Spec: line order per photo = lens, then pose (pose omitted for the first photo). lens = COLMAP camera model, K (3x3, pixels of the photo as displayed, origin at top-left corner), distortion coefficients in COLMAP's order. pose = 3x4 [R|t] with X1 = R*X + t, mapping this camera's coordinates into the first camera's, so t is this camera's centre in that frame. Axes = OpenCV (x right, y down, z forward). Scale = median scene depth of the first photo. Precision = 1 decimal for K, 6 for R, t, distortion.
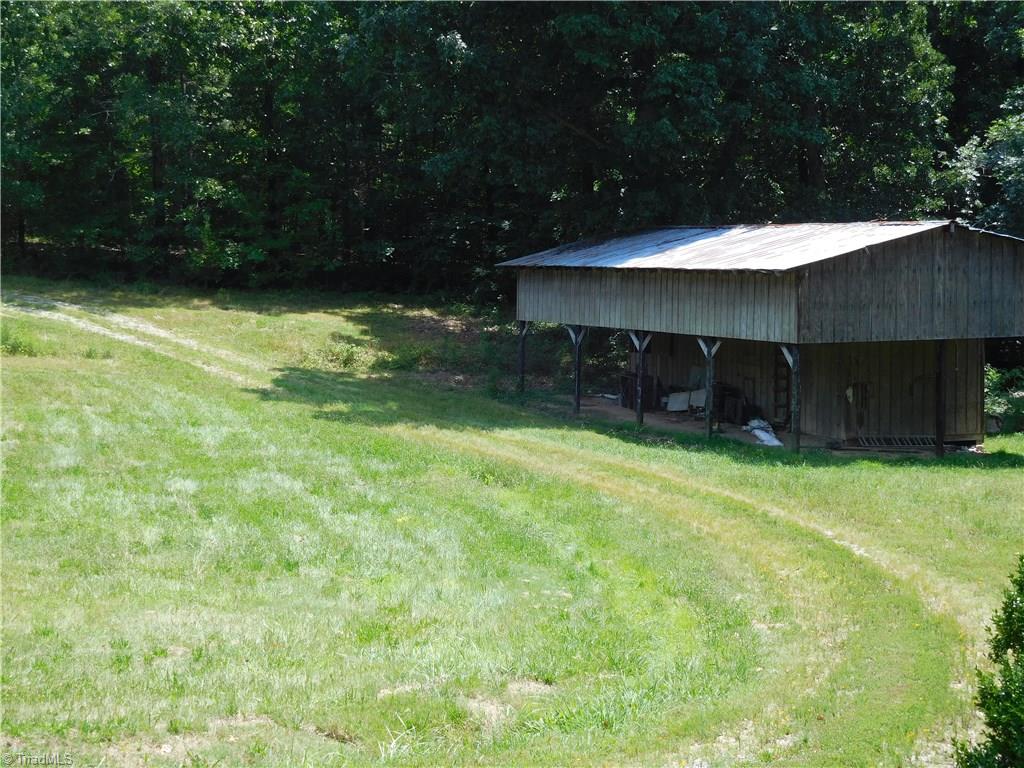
lens RADIAL K [[1905.8, 0, 512.0], [0, 1905.8, 384.0], [0, 0, 1]] dist [0.065513, -0.054600]
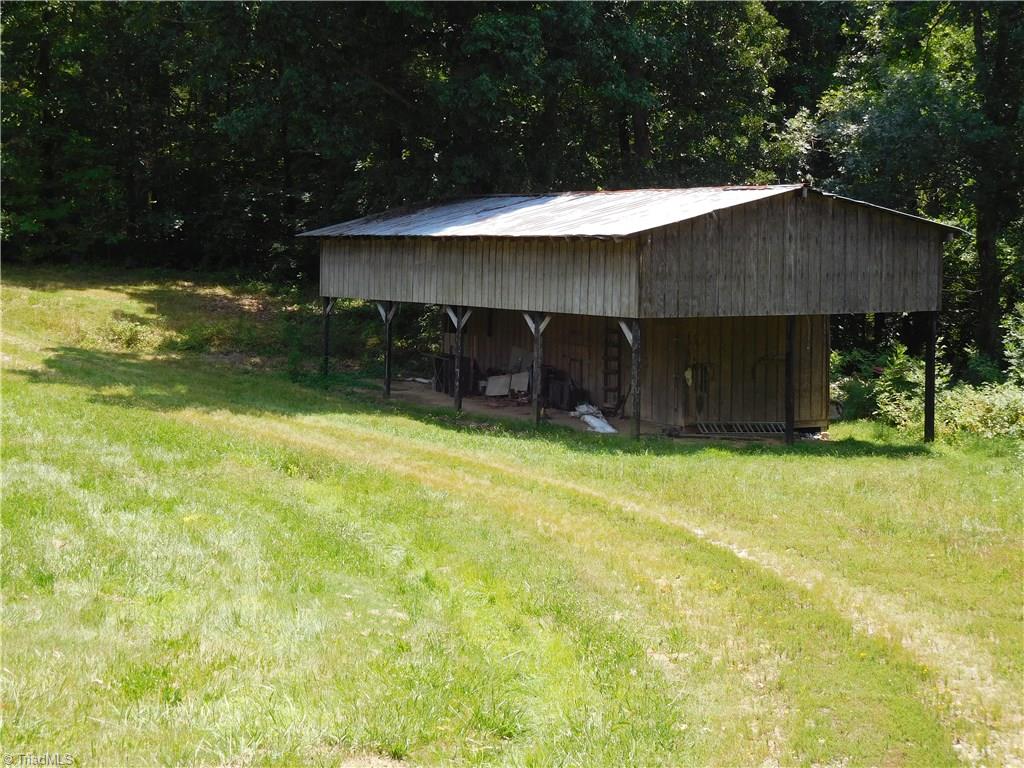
lens RADIAL K [[1905.8, 0, 512.0], [0, 1905.8, 384.0], [0, 0, 1]] dist [0.065513, -0.054600]
pose [[0.994204, 0.002326, 0.107489, -0.005119], [-0.002733, 0.999990, 0.003636, 0.006073], [-0.107479, -0.003909, 0.994200, 0.105335]]
